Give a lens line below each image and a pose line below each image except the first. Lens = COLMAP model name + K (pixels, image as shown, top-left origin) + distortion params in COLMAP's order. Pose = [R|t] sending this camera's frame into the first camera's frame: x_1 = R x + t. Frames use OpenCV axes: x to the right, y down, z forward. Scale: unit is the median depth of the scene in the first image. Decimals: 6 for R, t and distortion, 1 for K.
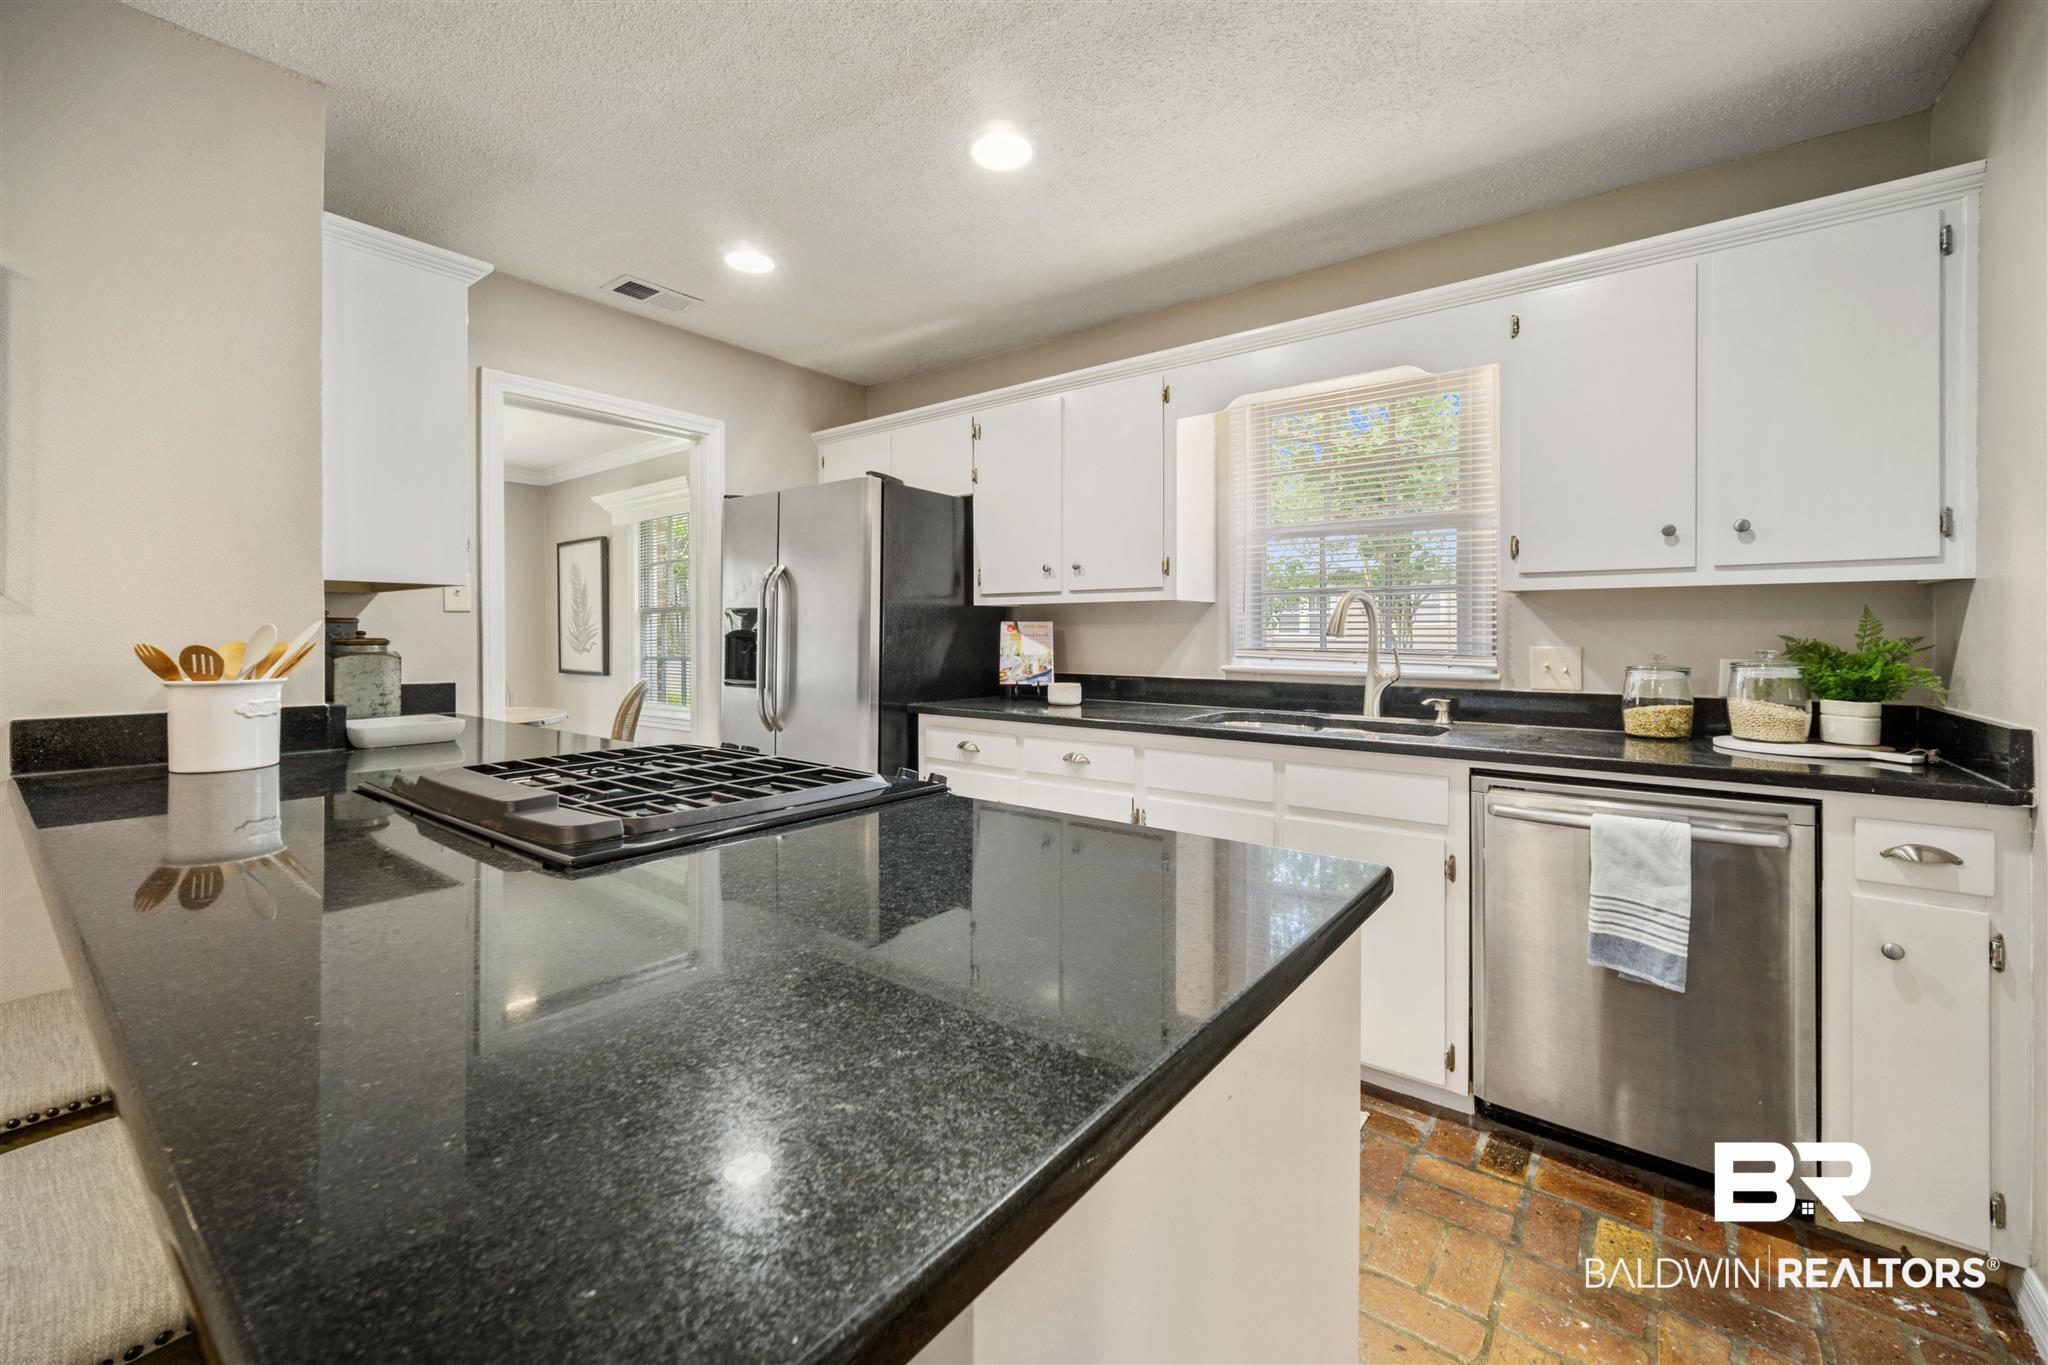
lens RADIAL K [[830.5, 0, 1000.1], [0, 830.5, 644.5], [0, 0, 1]] dist [0.001329, -0.000077]
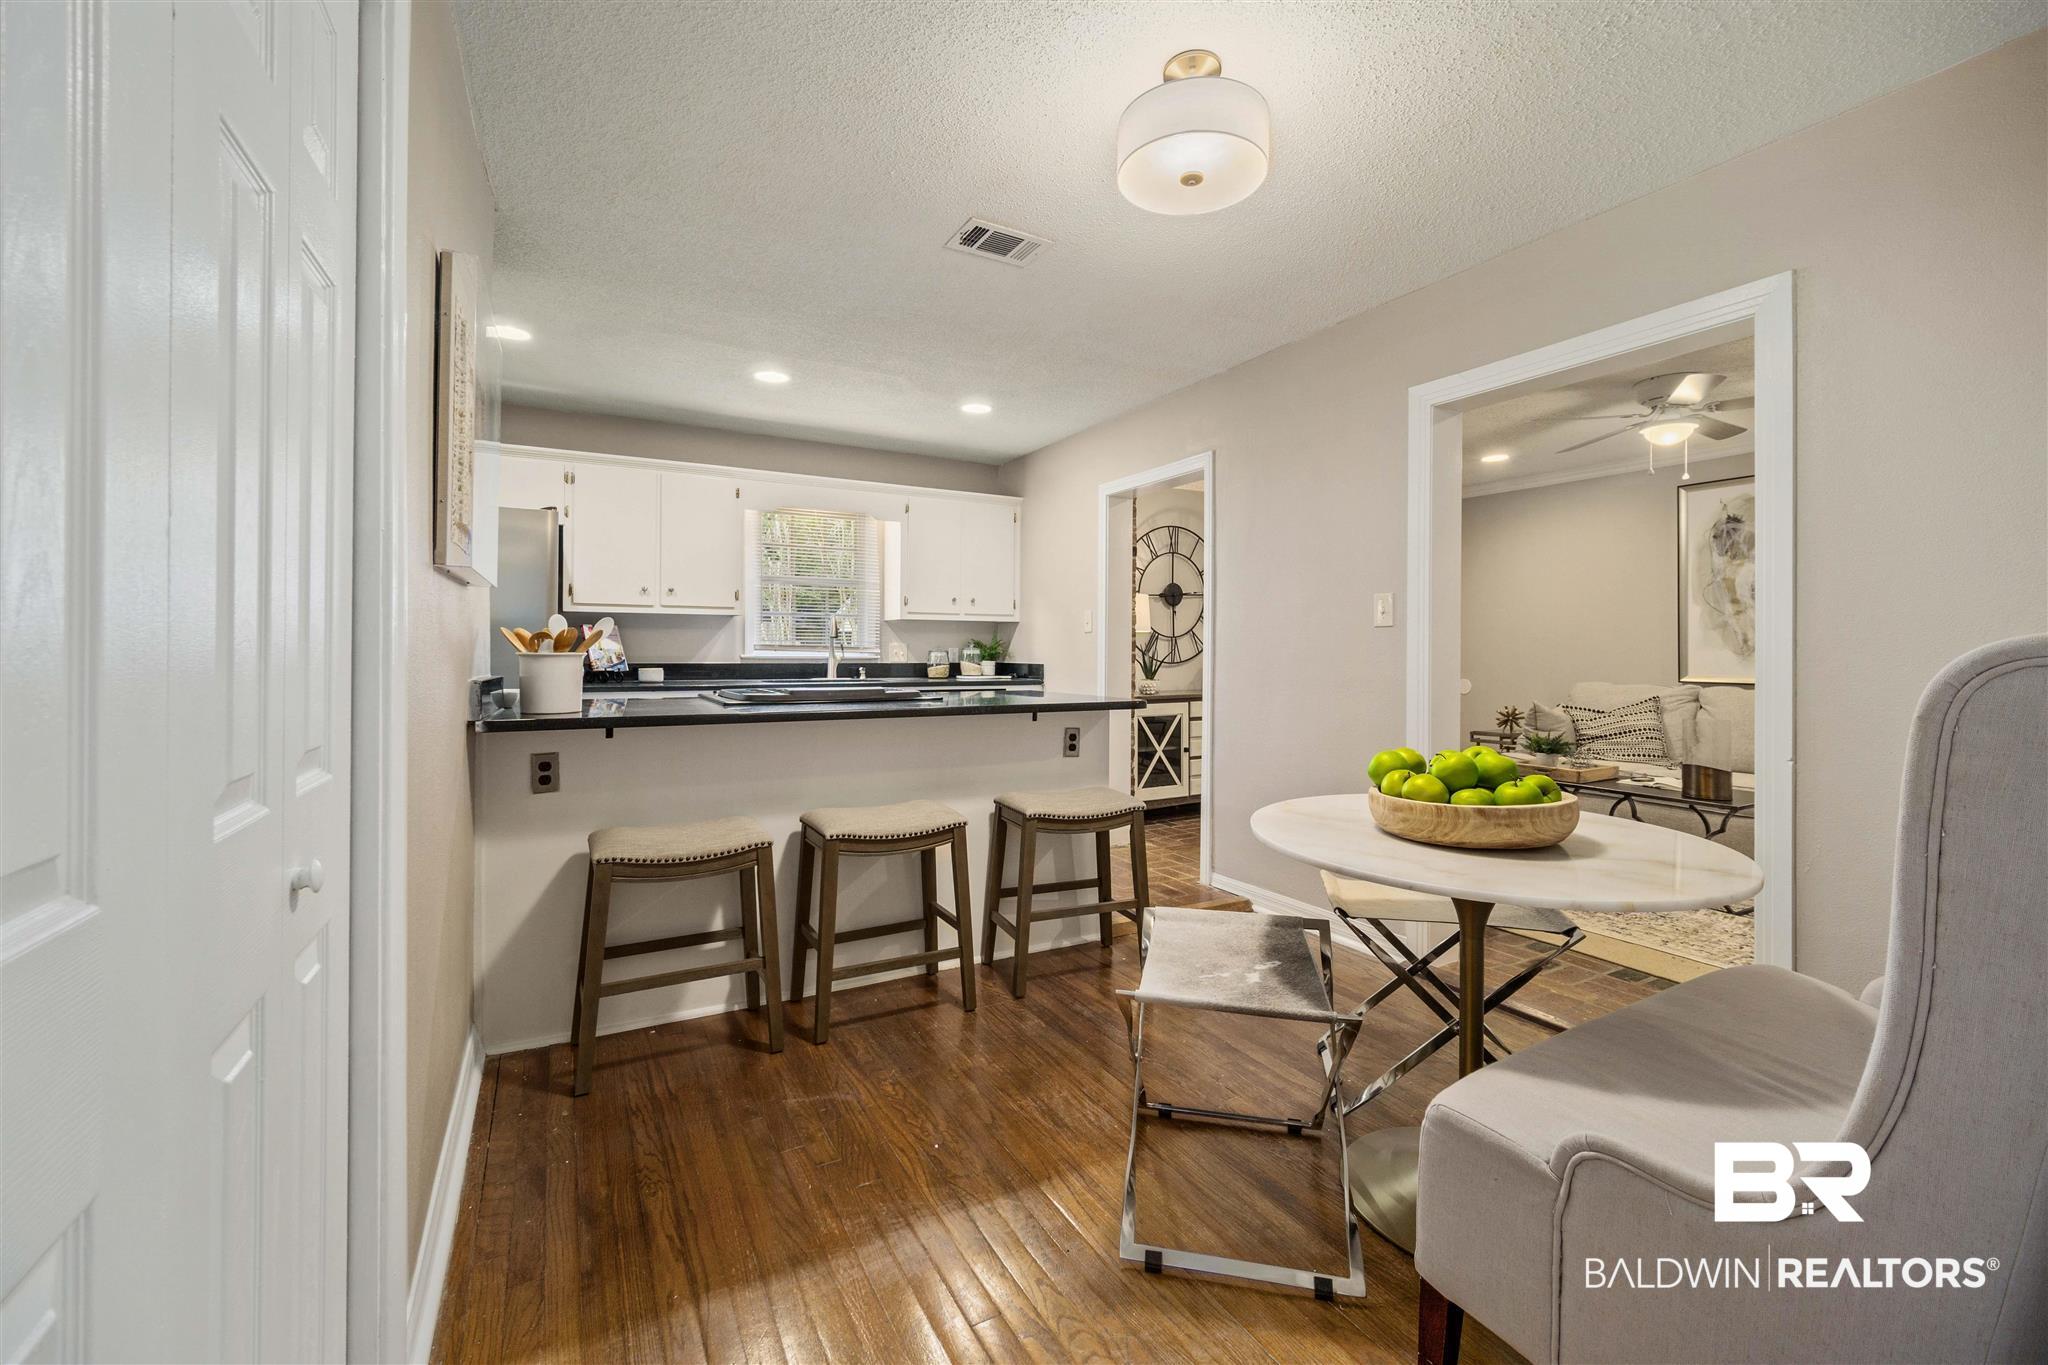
lens RADIAL K [[830.5, 0, 1015.7], [0, 830.5, 637.8], [0, 0, 1]] dist [0.001329, -0.000077]
pose [[0.389899, 0.007010, 0.920831, -1.435226], [0.004233, 0.999947, -0.009404, 0.011673], [-0.920848, 0.007565, 0.389849, -0.209560]]
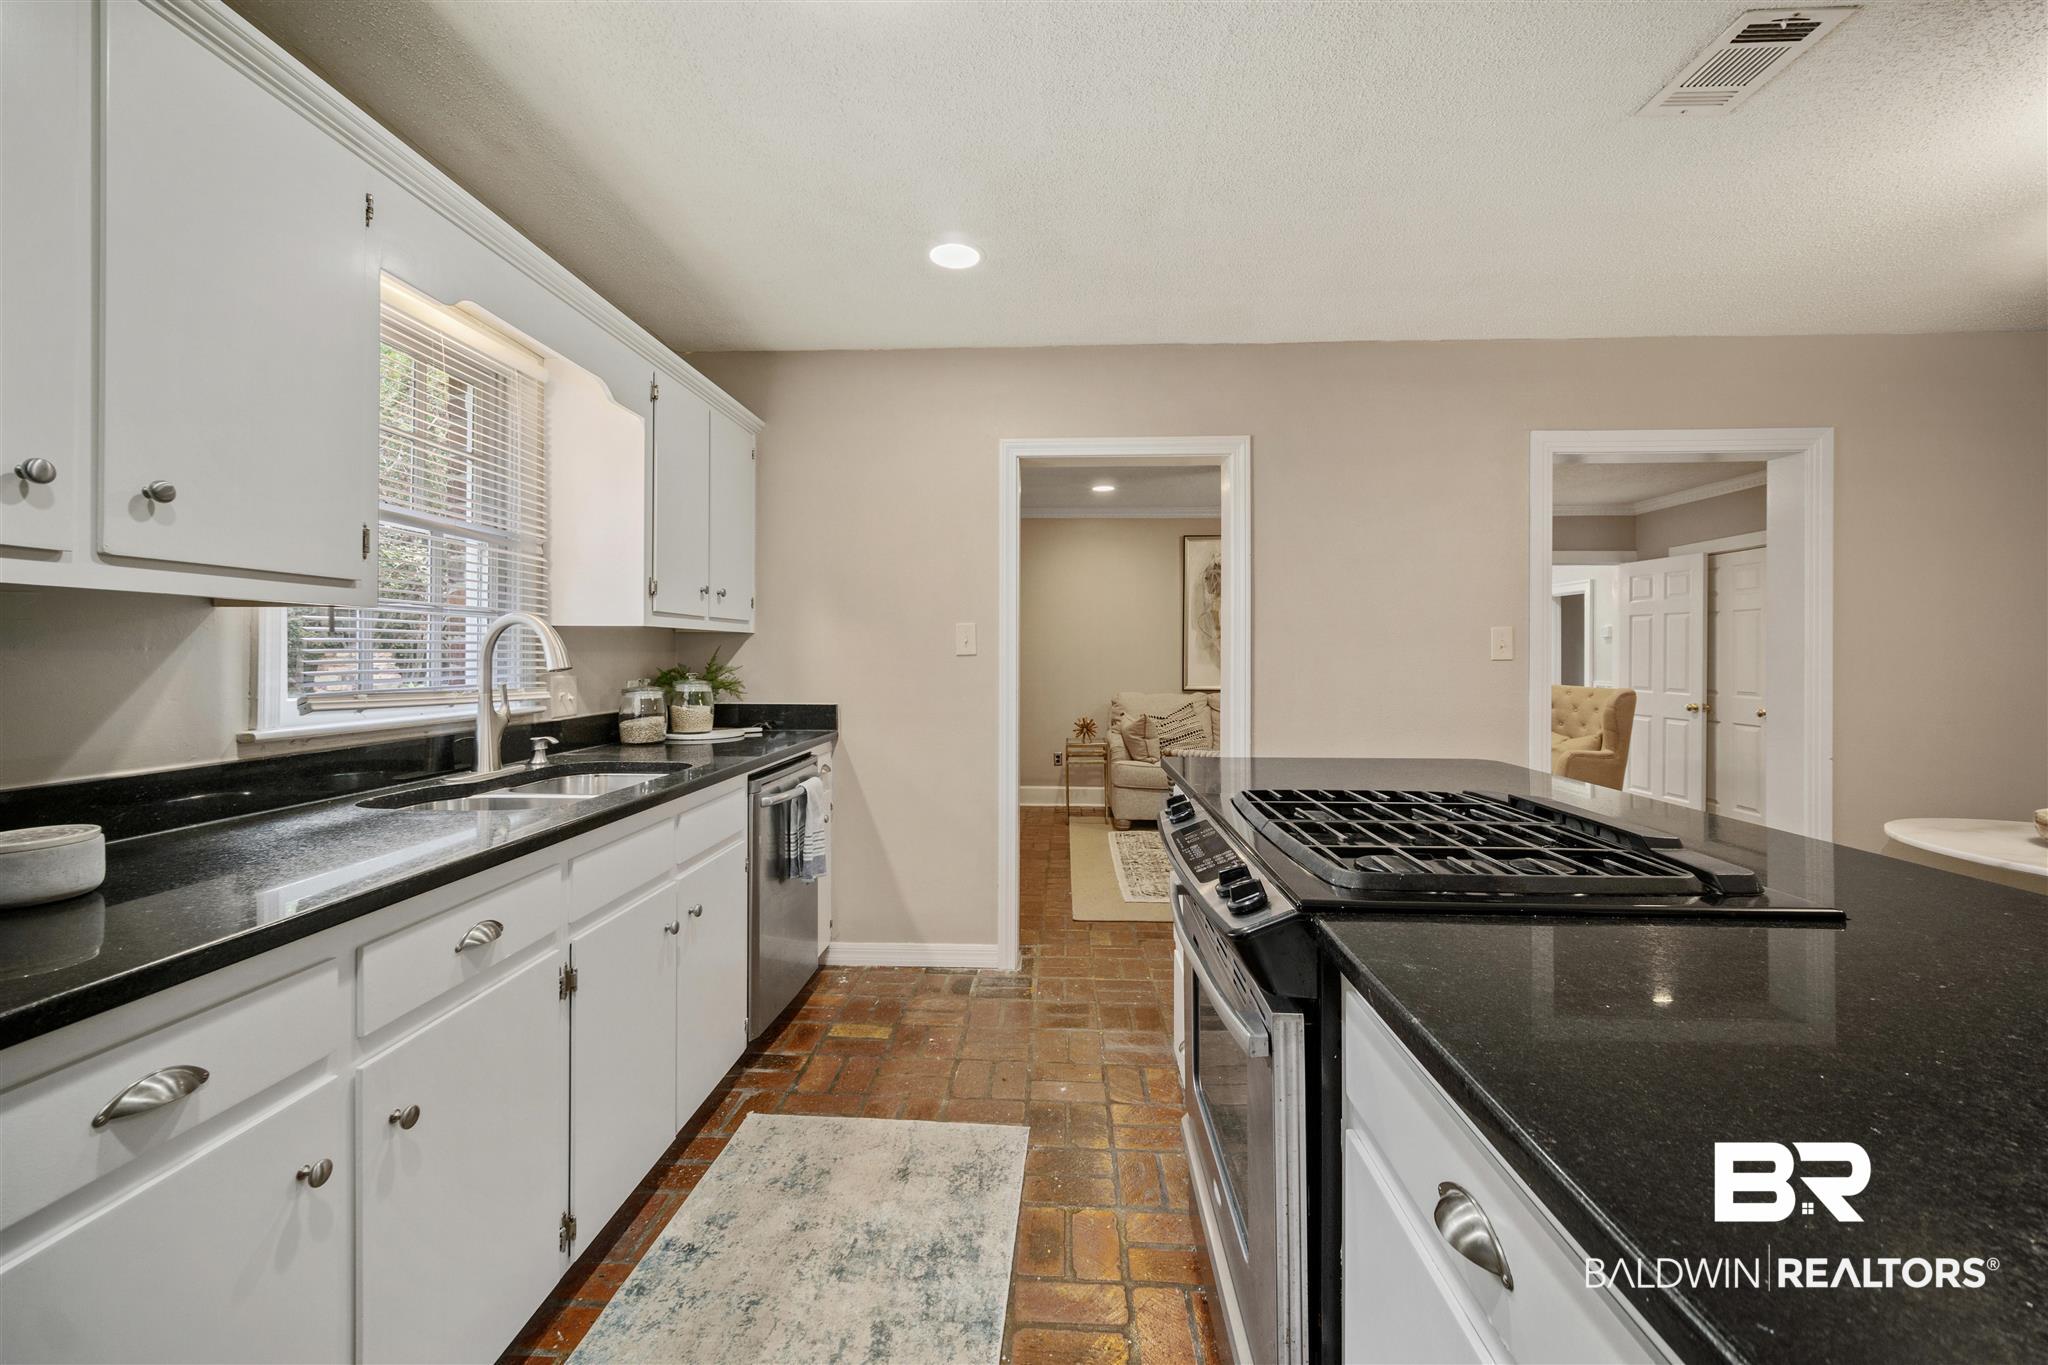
lens RADIAL K [[830.5, 0, 1037.3], [0, 830.5, 647.9], [0, 0, 1]] dist [0.001329, -0.000077]
pose [[-0.600709, 0.004748, 0.799453, -0.599629], [0.006658, 0.999977, -0.000936, -0.030304], [-0.799440, 0.004761, -0.600727, 1.255335]]
